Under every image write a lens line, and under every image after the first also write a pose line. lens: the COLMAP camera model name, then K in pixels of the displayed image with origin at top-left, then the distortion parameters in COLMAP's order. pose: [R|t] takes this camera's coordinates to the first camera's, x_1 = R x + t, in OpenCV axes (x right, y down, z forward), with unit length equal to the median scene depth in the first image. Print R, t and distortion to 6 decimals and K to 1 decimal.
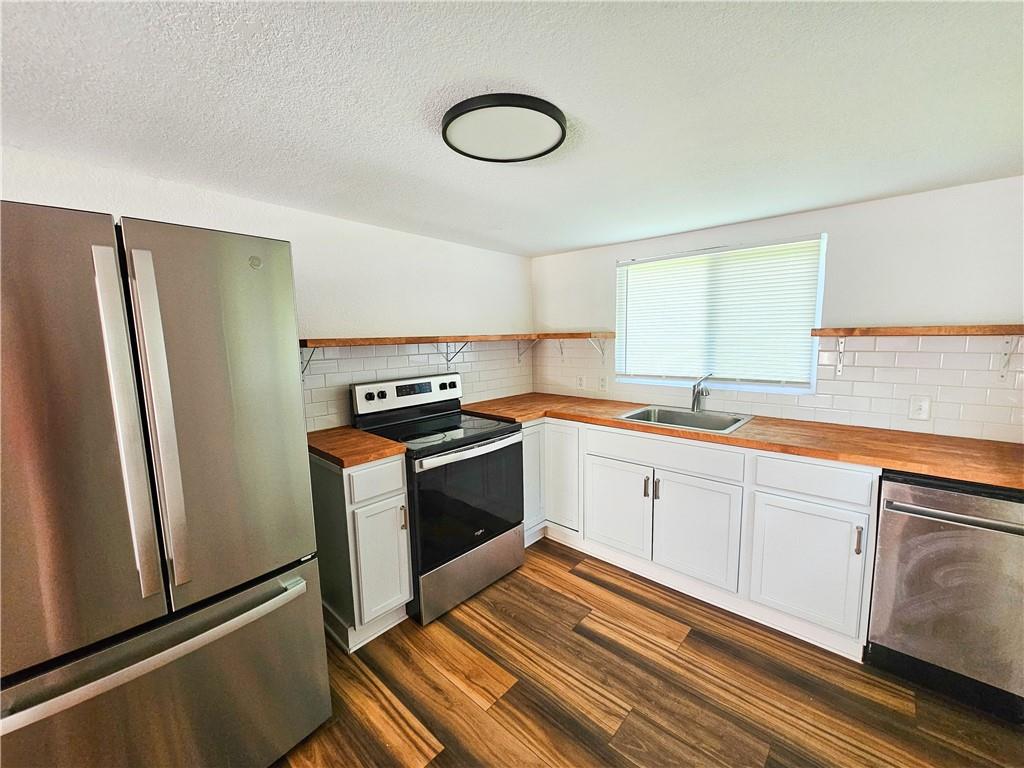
lens RADIAL K [[419.7, 0, 513.5], [0, 419.7, 386.0], [0, 0, 1]] dist [0.000560, -0.000251]
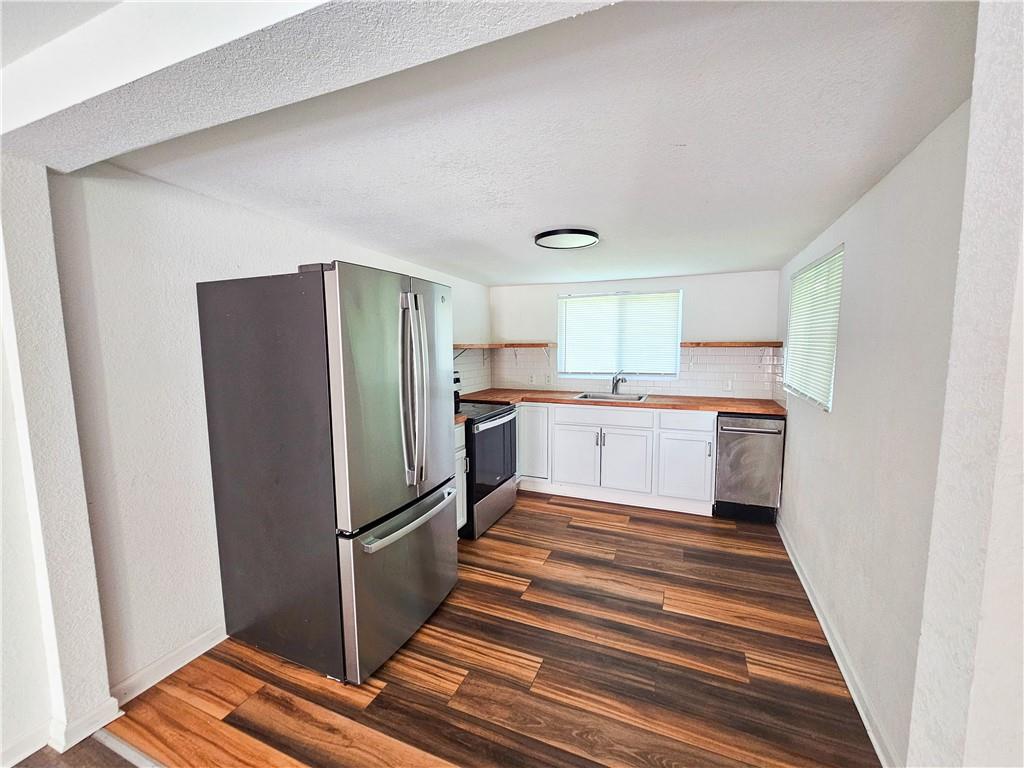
lens RADIAL K [[419.7, 0, 513.5], [0, 419.7, 386.0], [0, 0, 1]] dist [0.000560, -0.000251]
pose [[0.940250, -0.020542, 0.339865, -0.543302], [0.030380, 0.999259, -0.023651, 0.066486], [-0.339127, 0.032563, 0.940177, -0.423598]]
